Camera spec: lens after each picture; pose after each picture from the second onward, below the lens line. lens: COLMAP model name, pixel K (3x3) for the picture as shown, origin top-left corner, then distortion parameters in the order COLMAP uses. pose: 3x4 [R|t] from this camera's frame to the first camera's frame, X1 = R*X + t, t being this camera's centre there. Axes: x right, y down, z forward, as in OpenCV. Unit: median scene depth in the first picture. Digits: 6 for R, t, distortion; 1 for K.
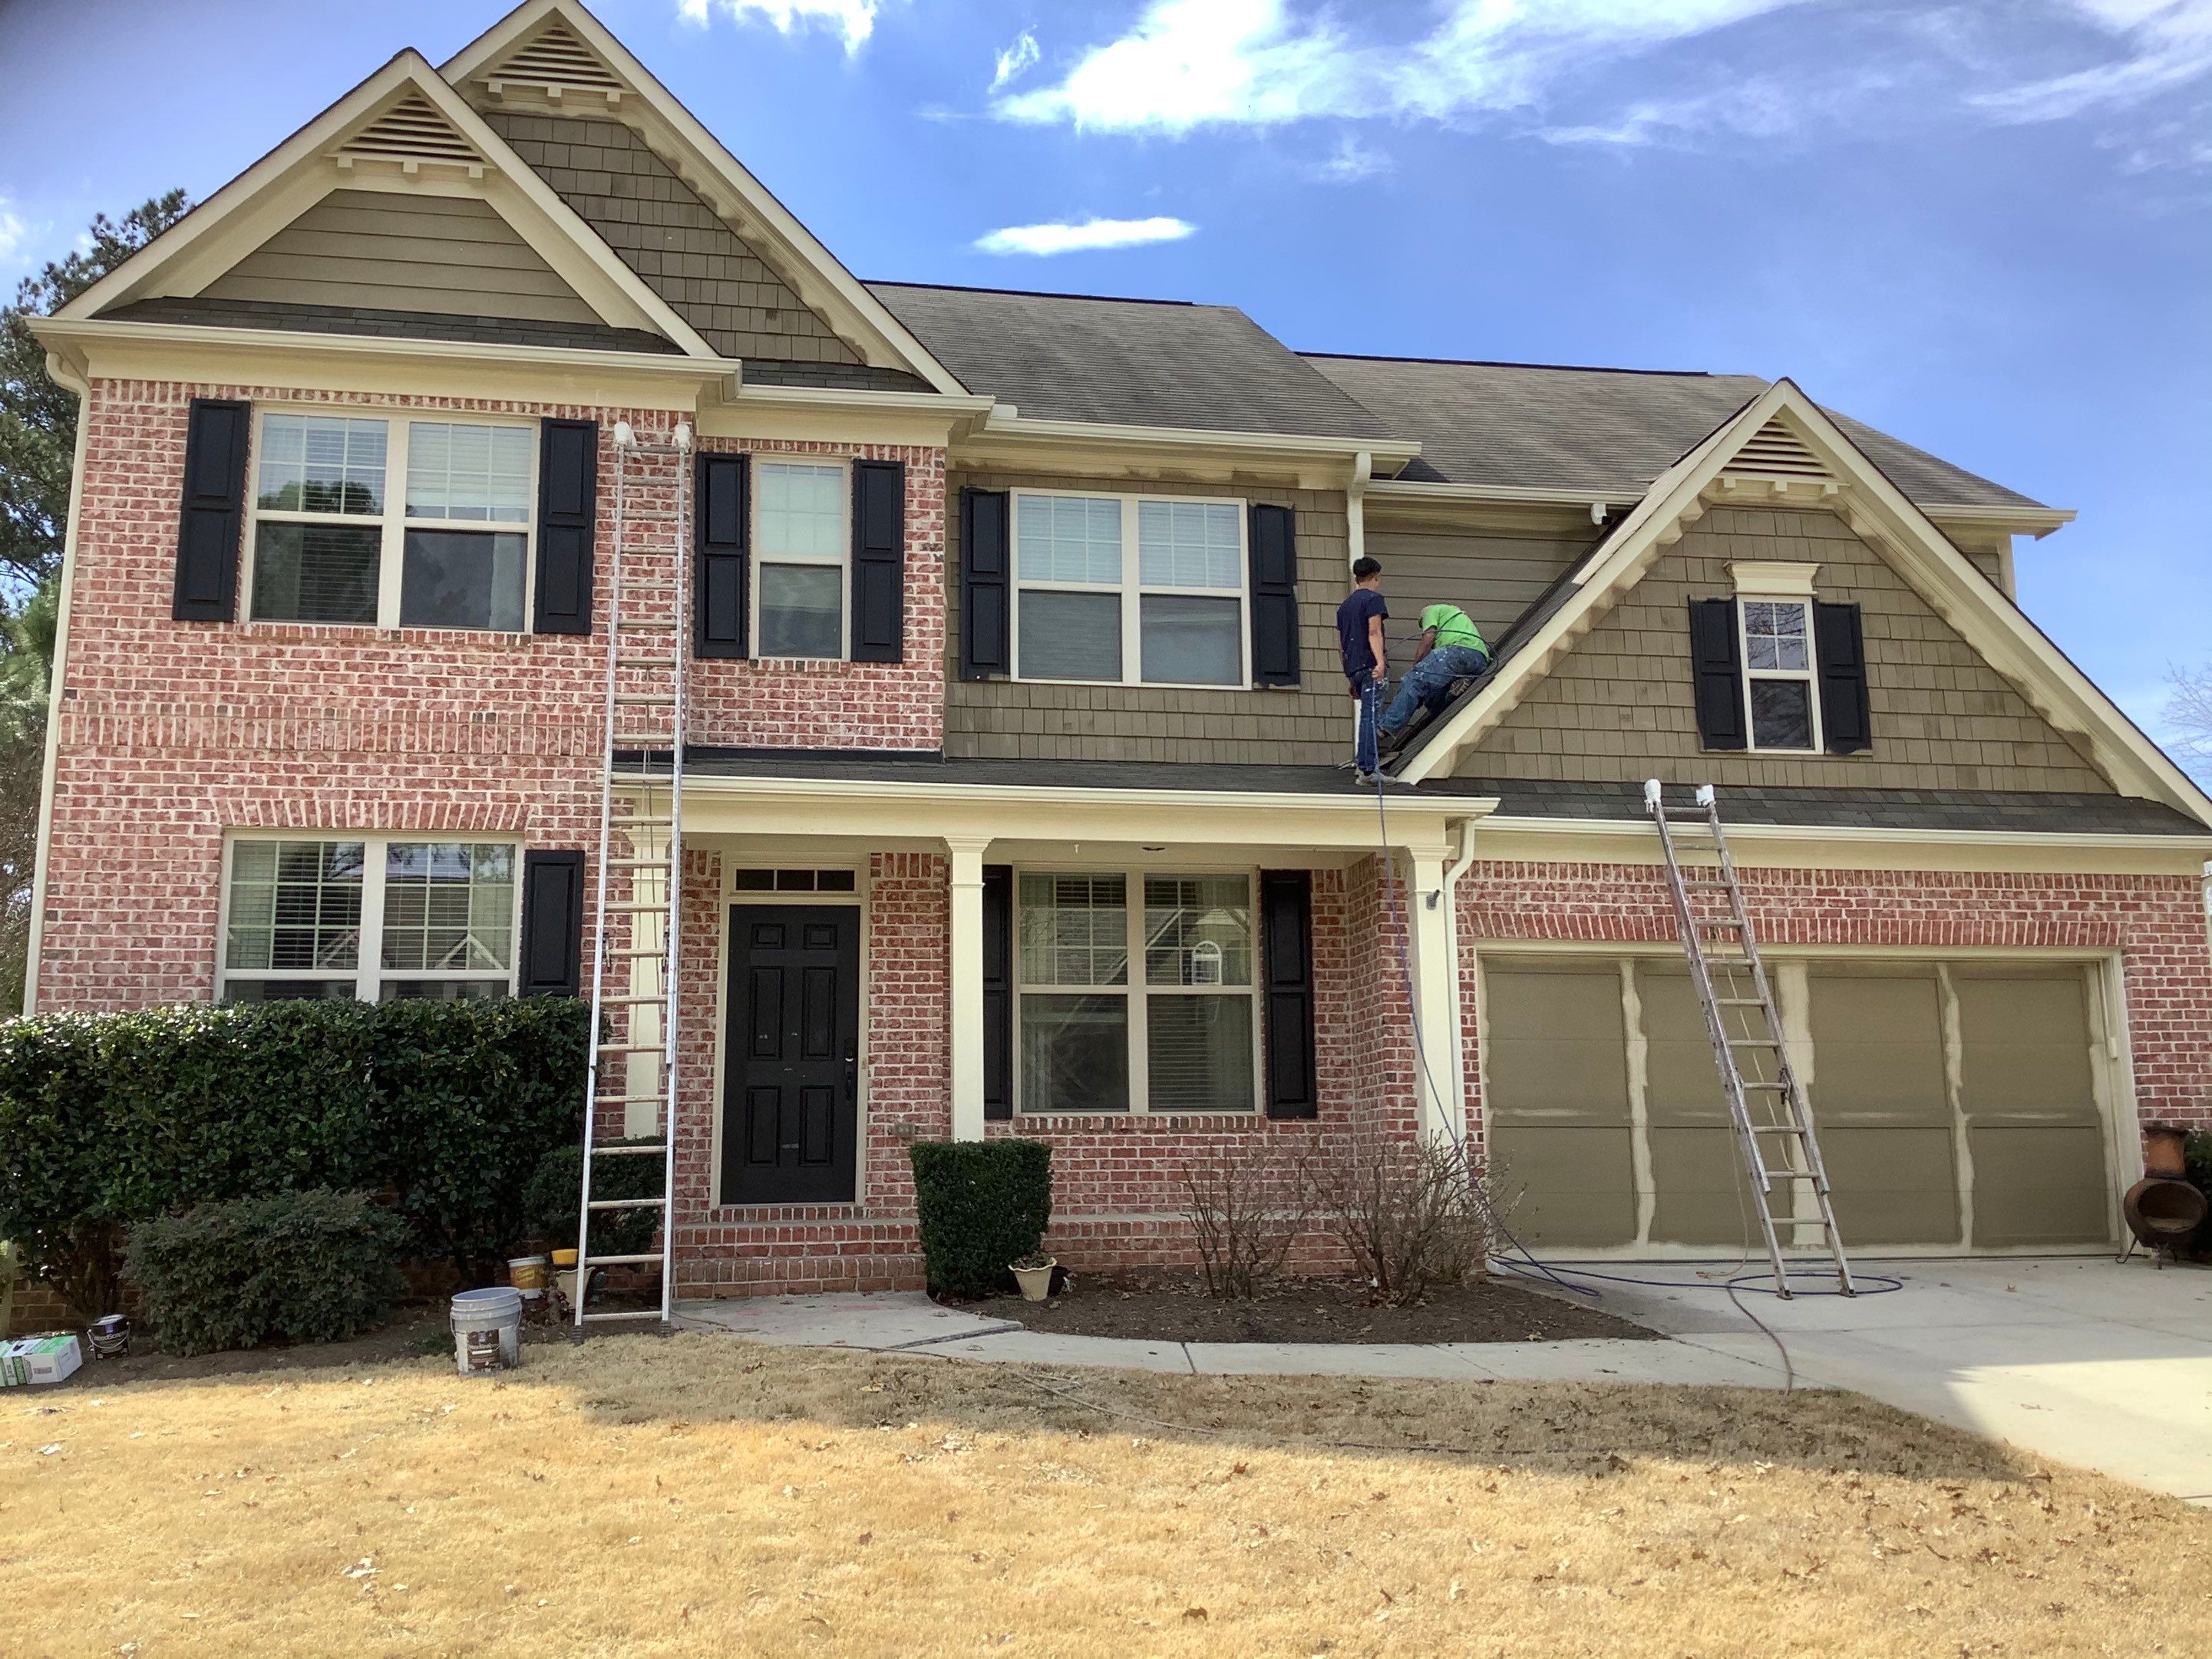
lens RADIAL K [[1999.0, 0, 1106.0], [0, 1999.0, 829.5], [0, 0, 1]] dist [0.122984, -0.255292]
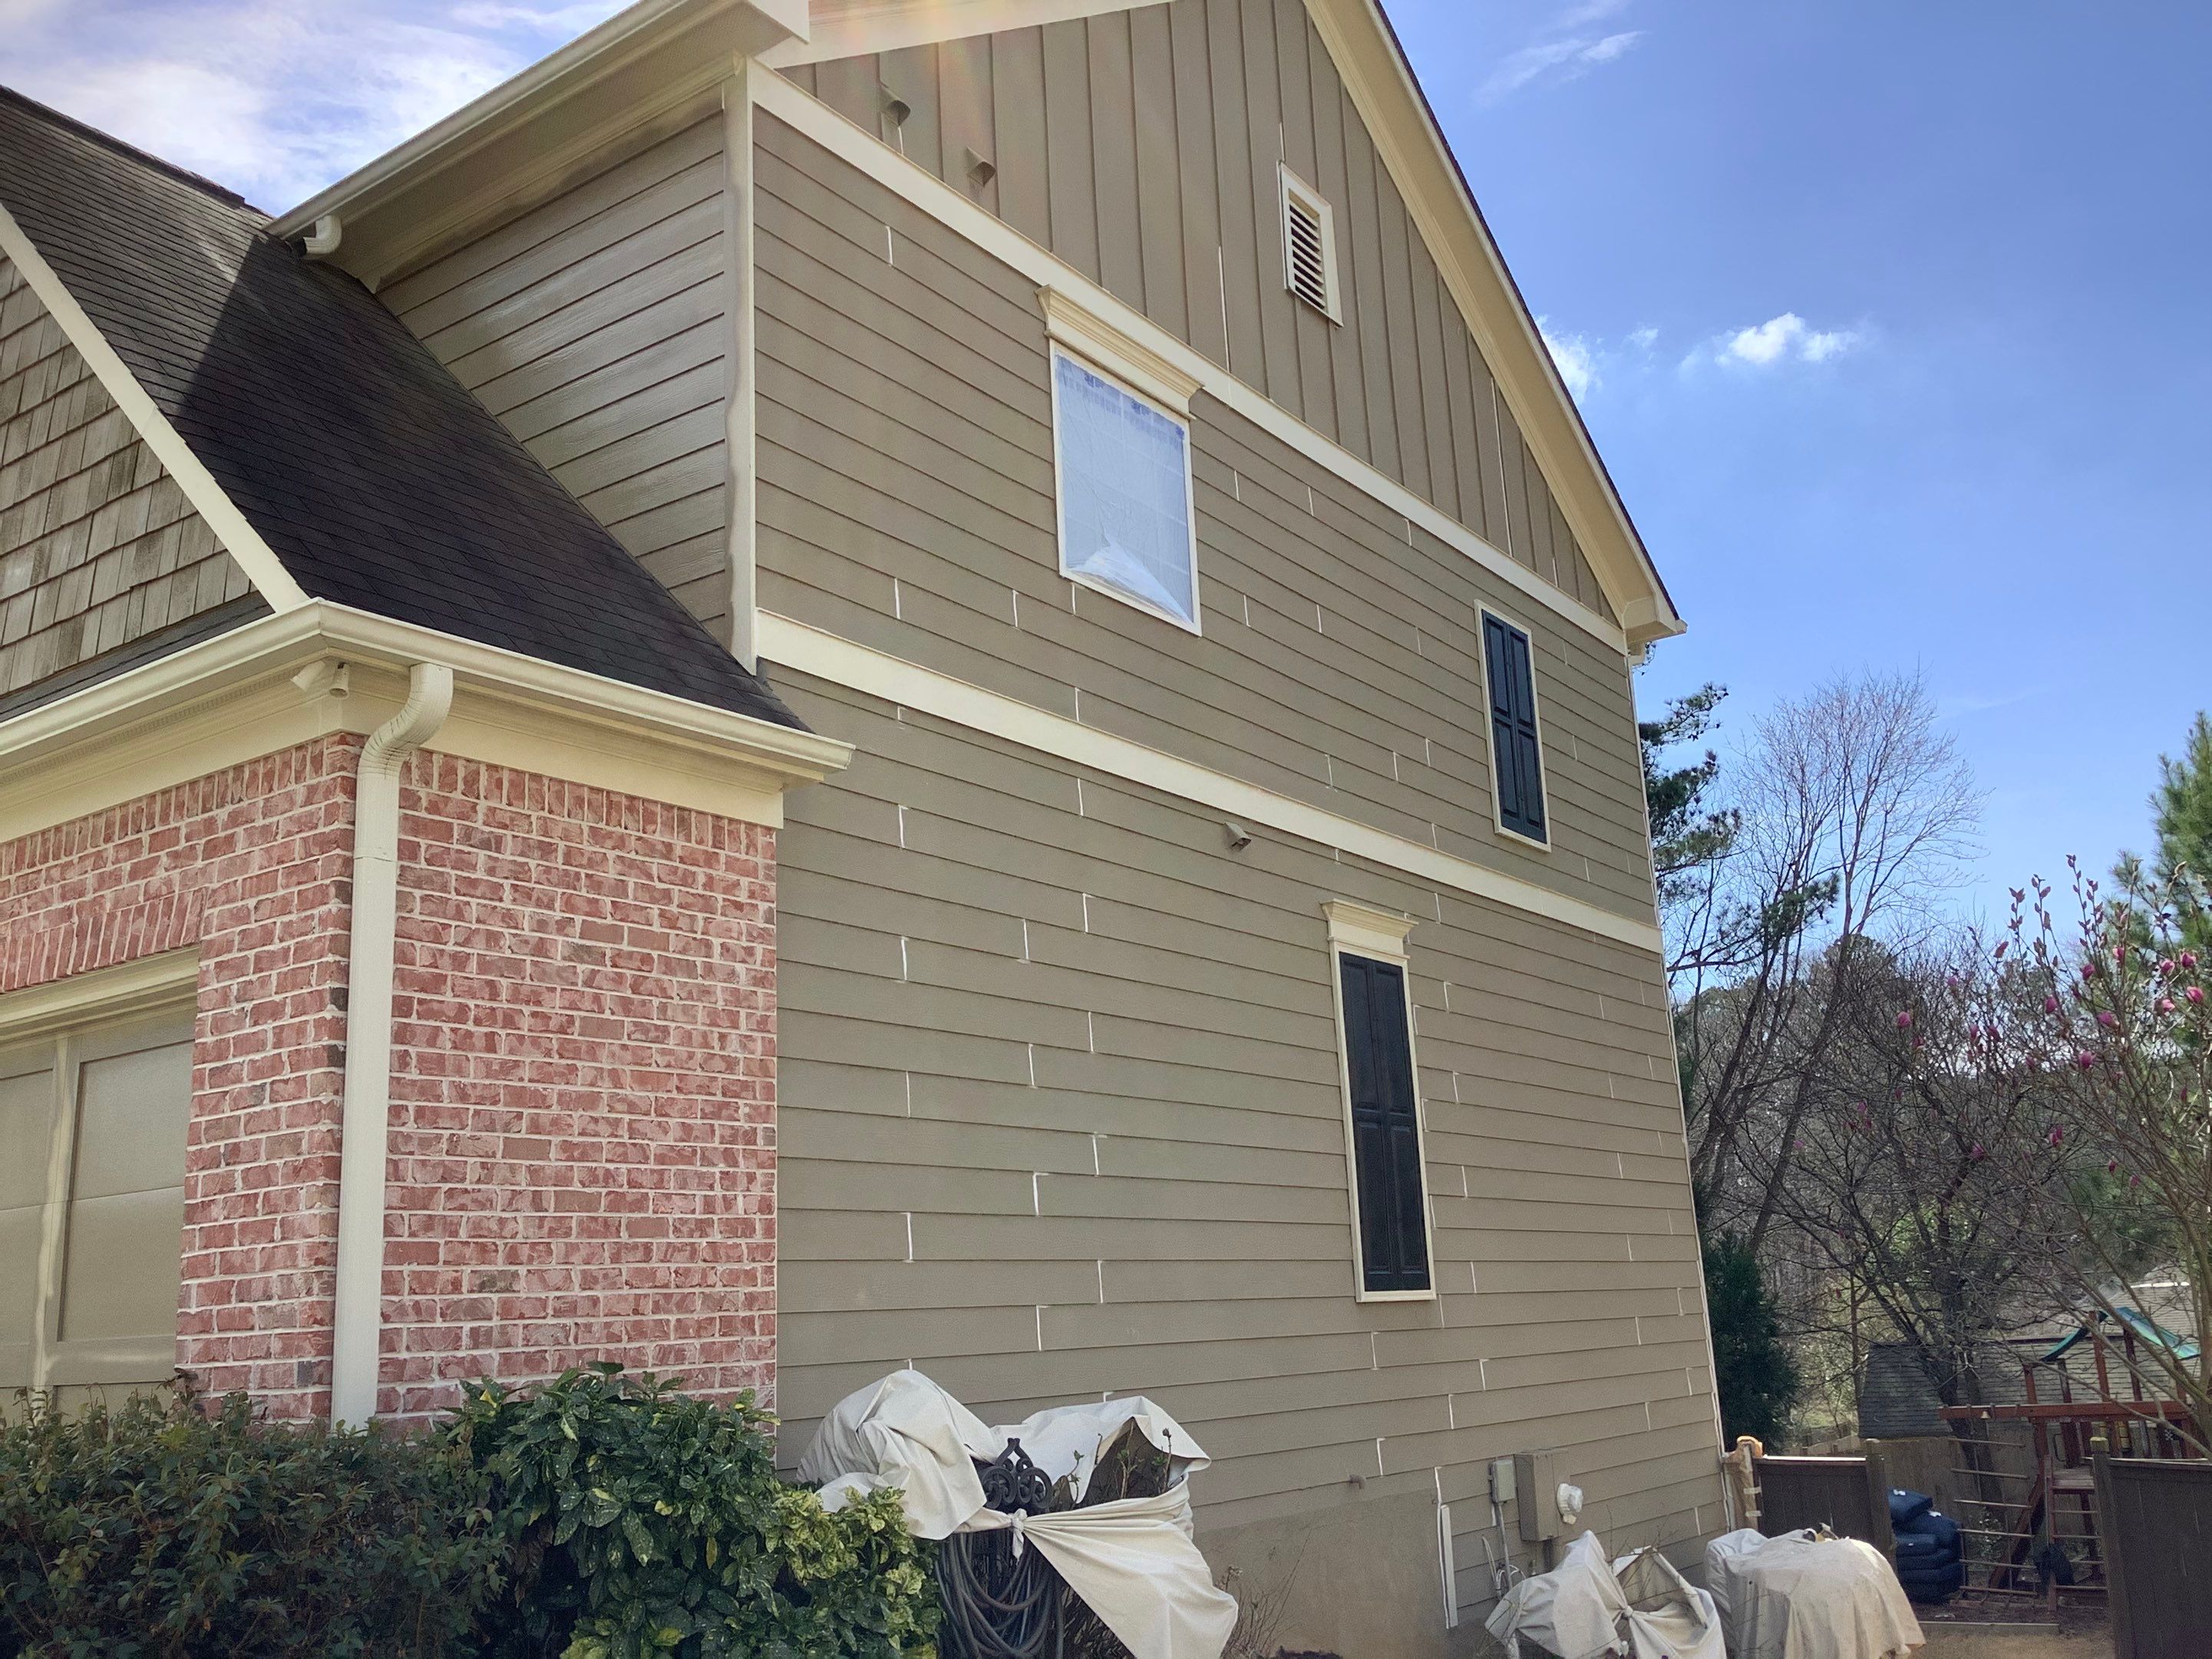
lens RADIAL K [[1999.0, 0, 1106.0], [0, 1999.0, 829.5], [0, 0, 1]] dist [0.122984, -0.255292]
pose [[0.708013, -0.188778, -0.680500, 0.955339], [0.163175, 0.981264, -0.102441, 0.111466], [0.687089, -0.038511, 0.725552, 0.854302]]
